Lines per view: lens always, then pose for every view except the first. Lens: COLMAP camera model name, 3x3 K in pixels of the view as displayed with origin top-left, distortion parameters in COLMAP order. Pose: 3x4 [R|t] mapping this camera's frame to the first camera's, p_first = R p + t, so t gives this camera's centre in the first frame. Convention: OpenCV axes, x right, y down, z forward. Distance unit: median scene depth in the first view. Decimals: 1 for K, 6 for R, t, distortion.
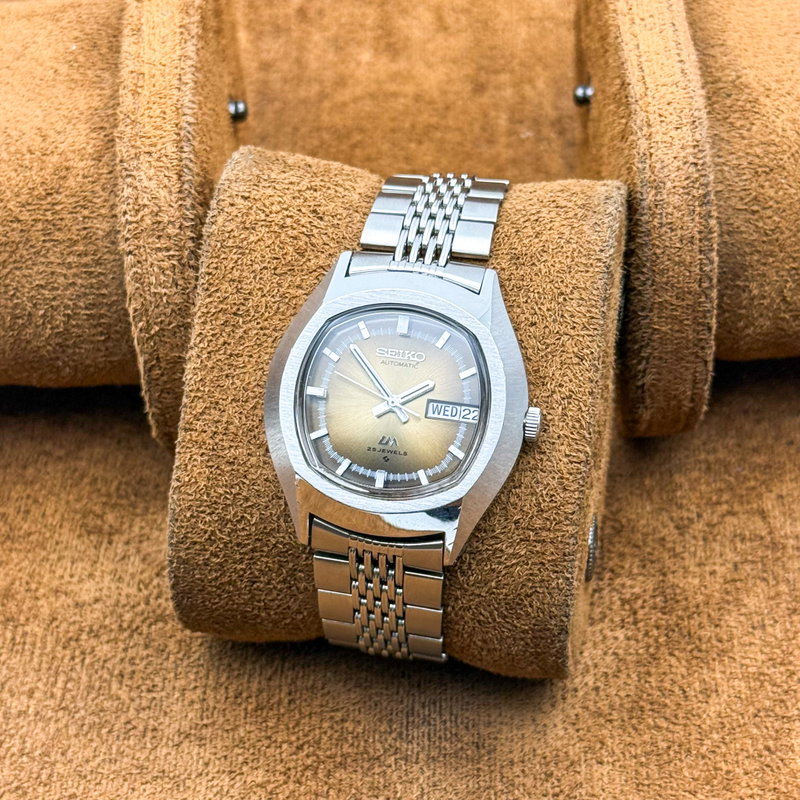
lens RADIAL K [[2053.6, 0, 373.1], [0, 2053.6, 370.8], [0, 0, 1]] dist [0.041456, -0.021253]
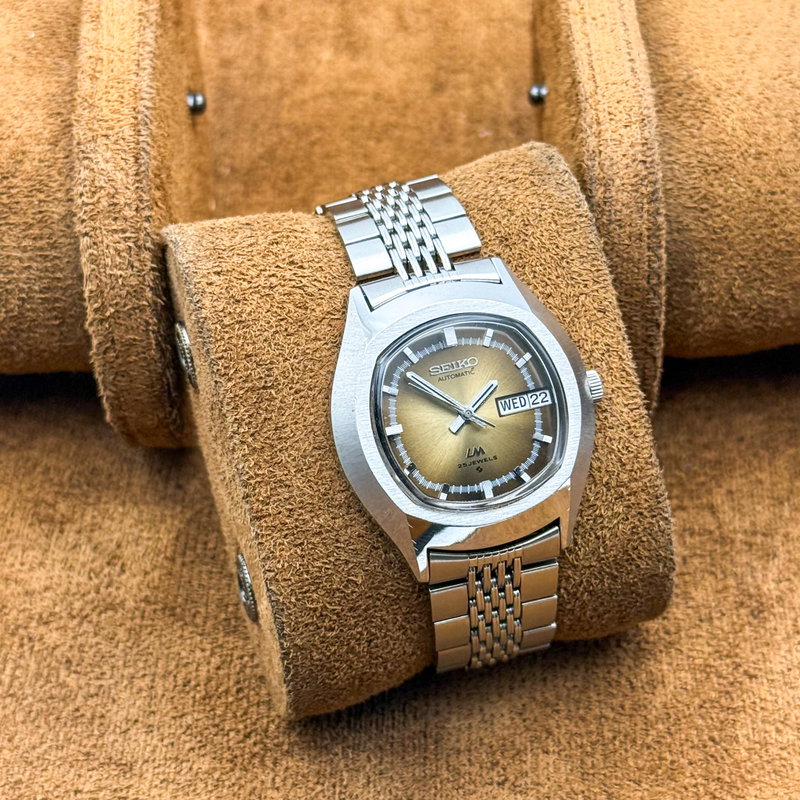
lens RADIAL K [[2053.6, 0, 373.1], [0, 2053.6, 370.8], [0, 0, 1]] dist [0.041456, -0.021253]
pose [[0.887356, -0.334799, 0.317033, -0.328107], [0.336195, 0.940353, 0.052059, -0.068817], [-0.315552, 0.060390, 0.946985, 0.071567]]
